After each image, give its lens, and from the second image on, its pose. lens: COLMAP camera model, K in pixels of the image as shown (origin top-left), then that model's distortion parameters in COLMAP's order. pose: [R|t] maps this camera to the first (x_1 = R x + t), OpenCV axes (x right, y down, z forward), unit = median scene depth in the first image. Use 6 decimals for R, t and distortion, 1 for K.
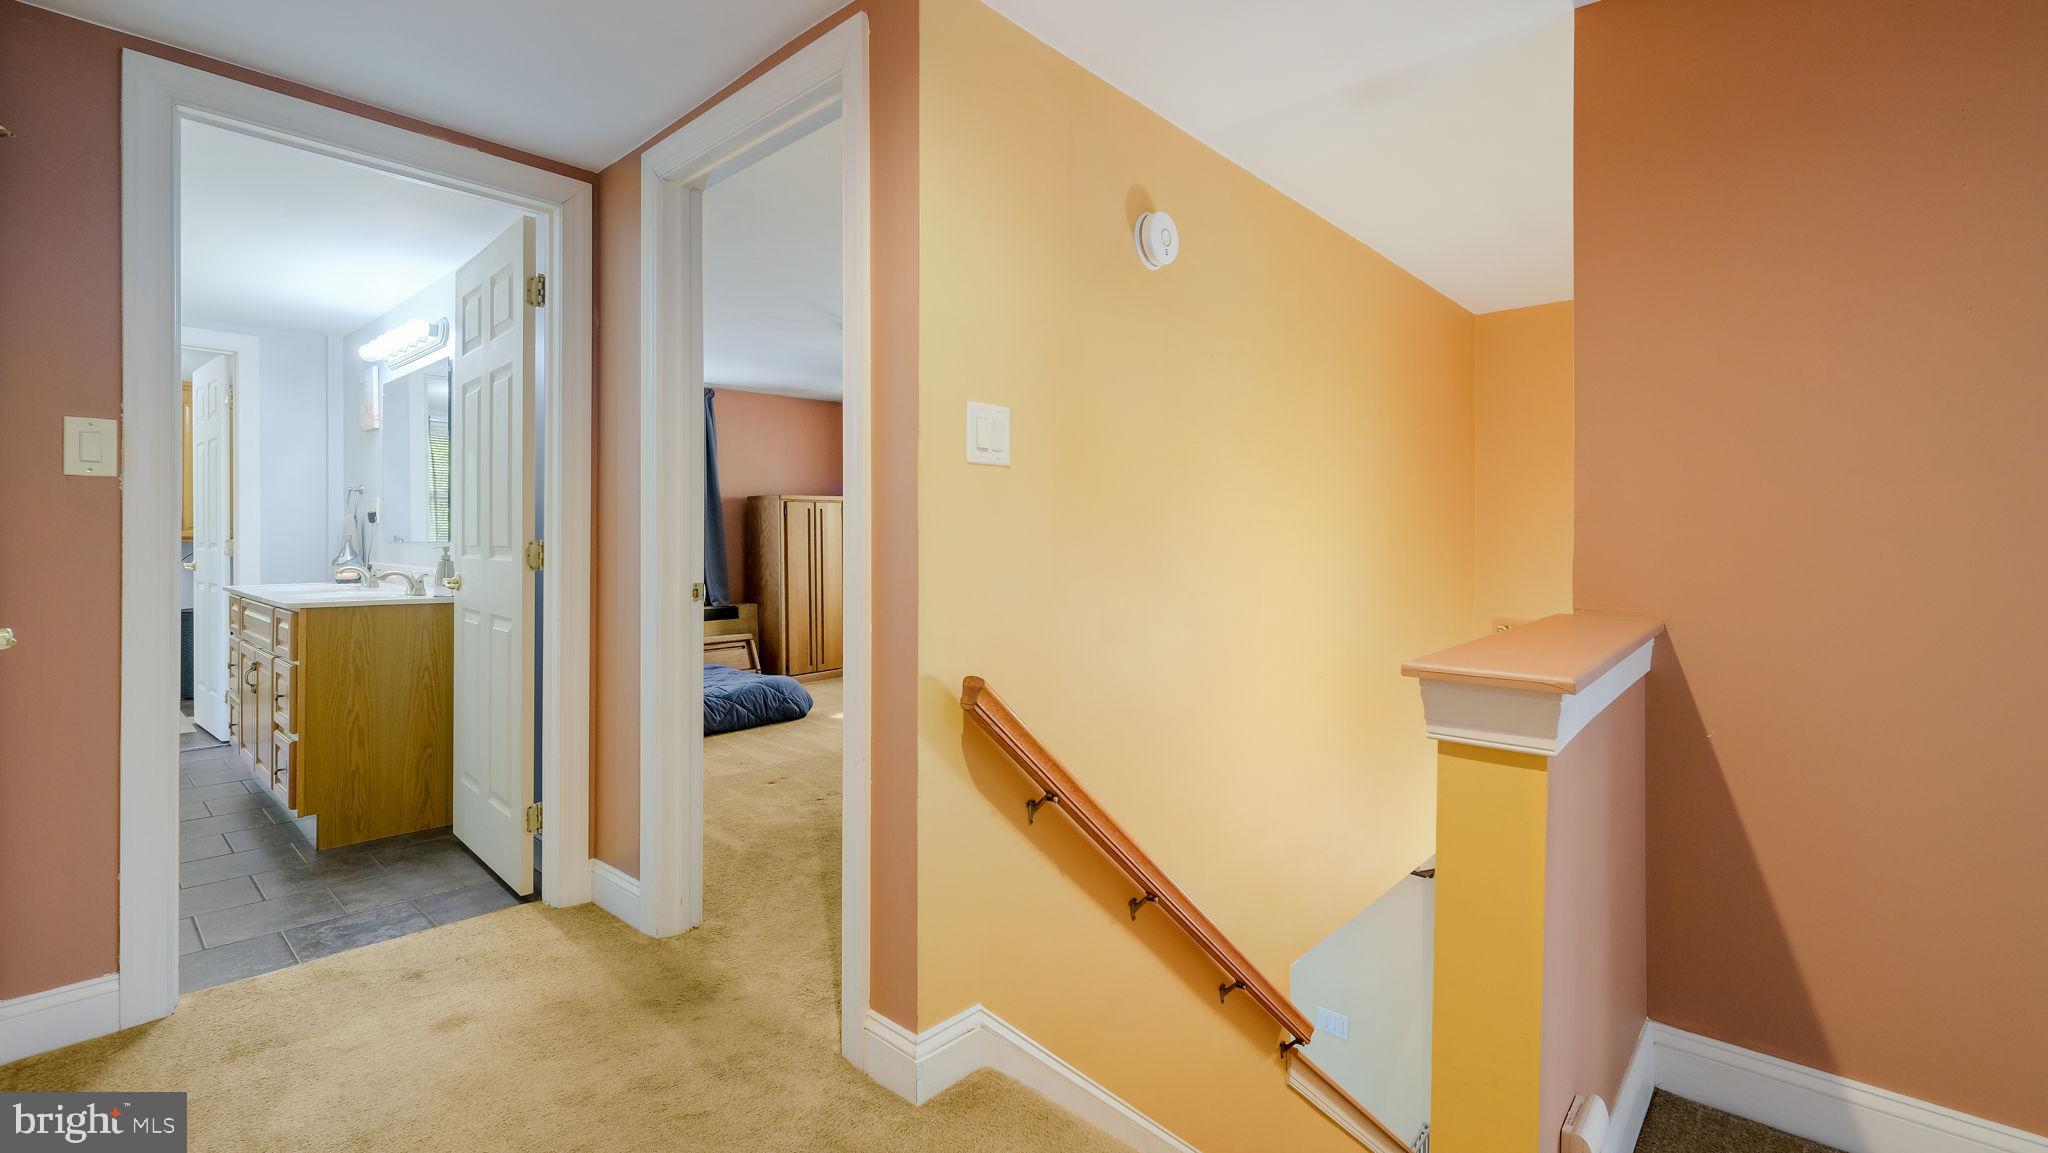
lens RADIAL K [[883.4, 0, 1020.4], [0, 883.4, 543.7], [0, 0, 1]] dist [0.000014, -0.000056]
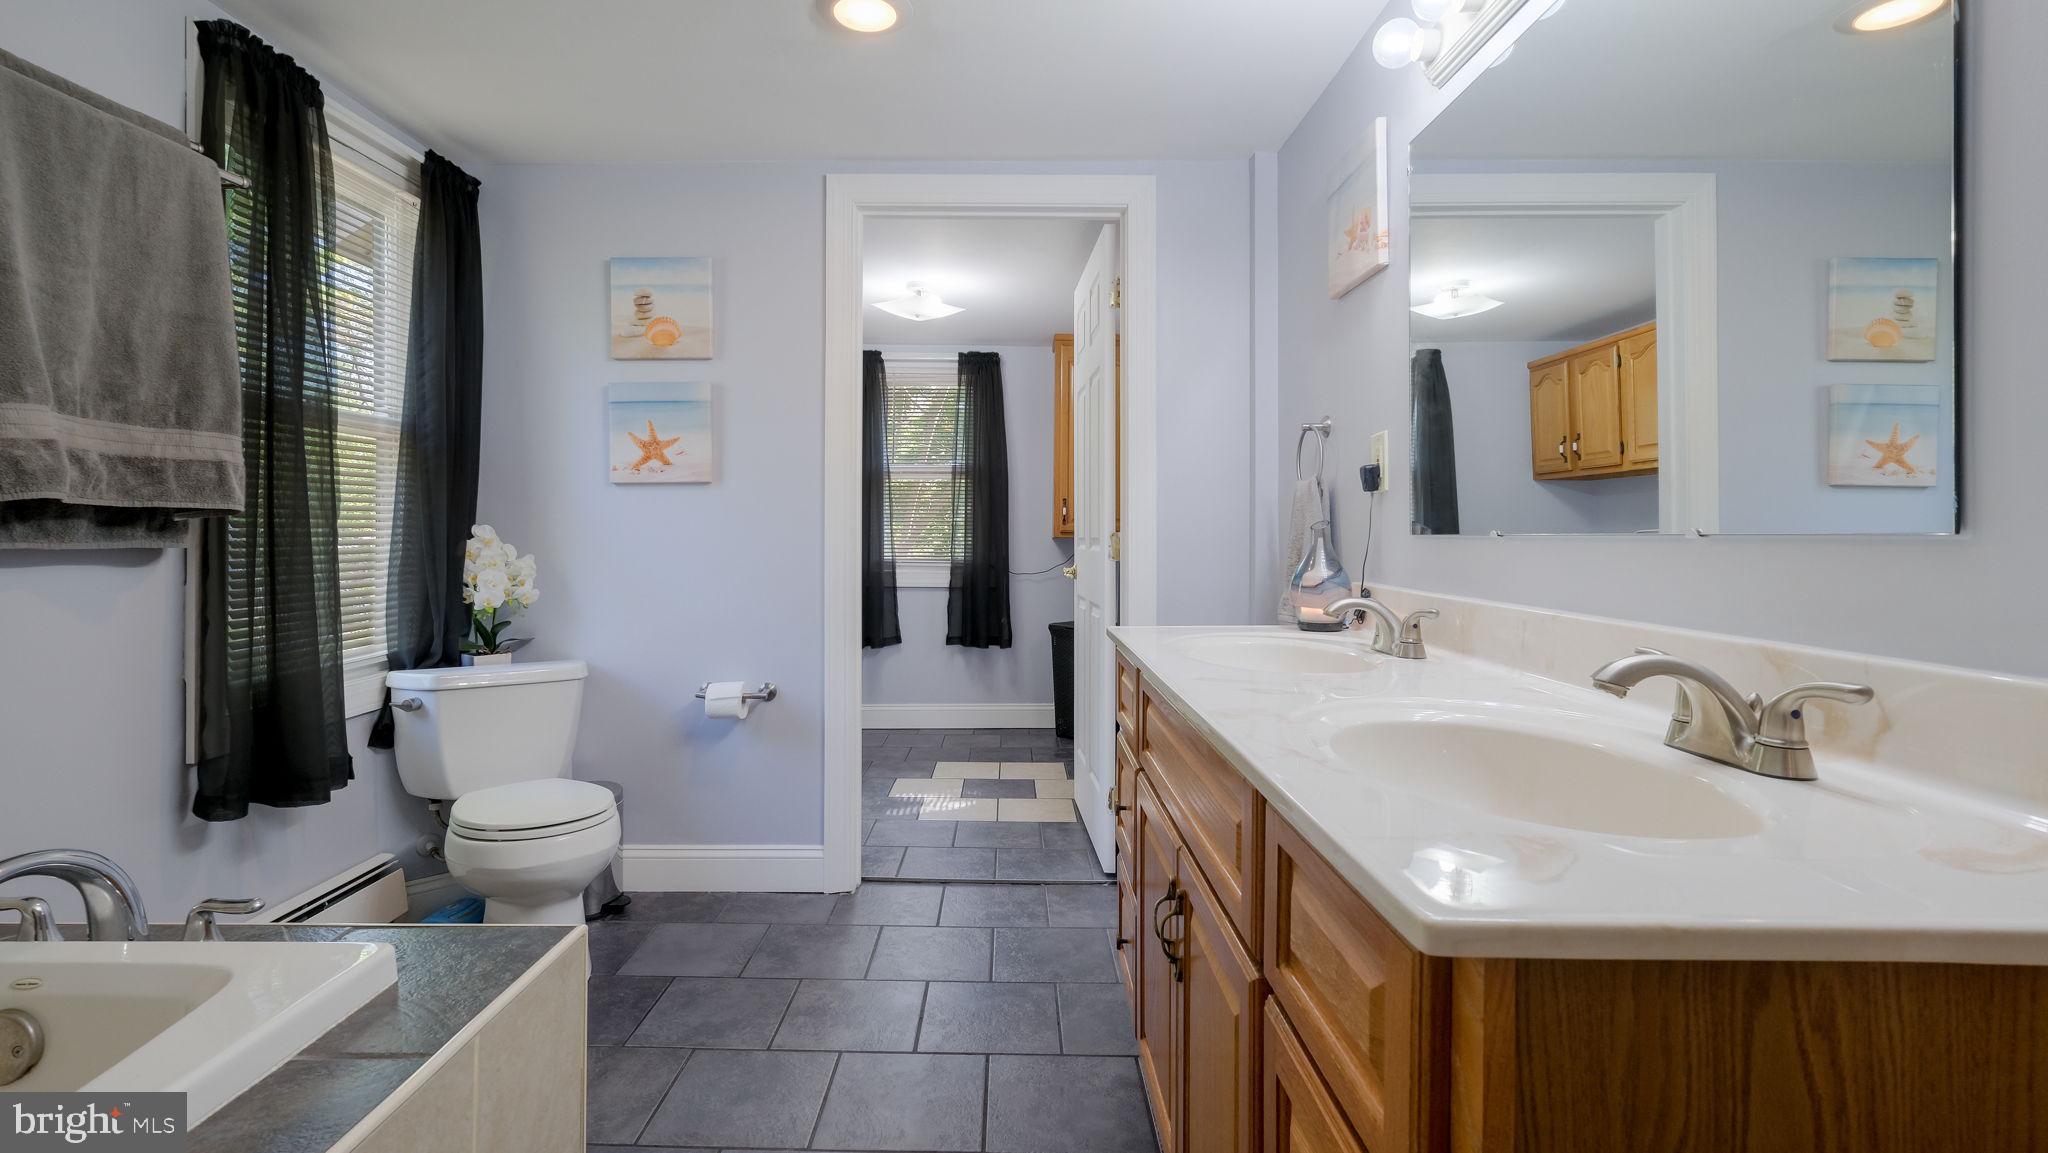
lens RADIAL K [[929.7, 0, 1014.5], [0, 929.7, 525.5], [0, 0, 1]] dist [0.002682, 0.000100]
pose [[0.673632, -0.007891, -0.739025, -0.526068], [-0.005185, 0.999868, -0.015403, 0.000440], [0.739048, 0.014207, 0.673502, 0.581631]]
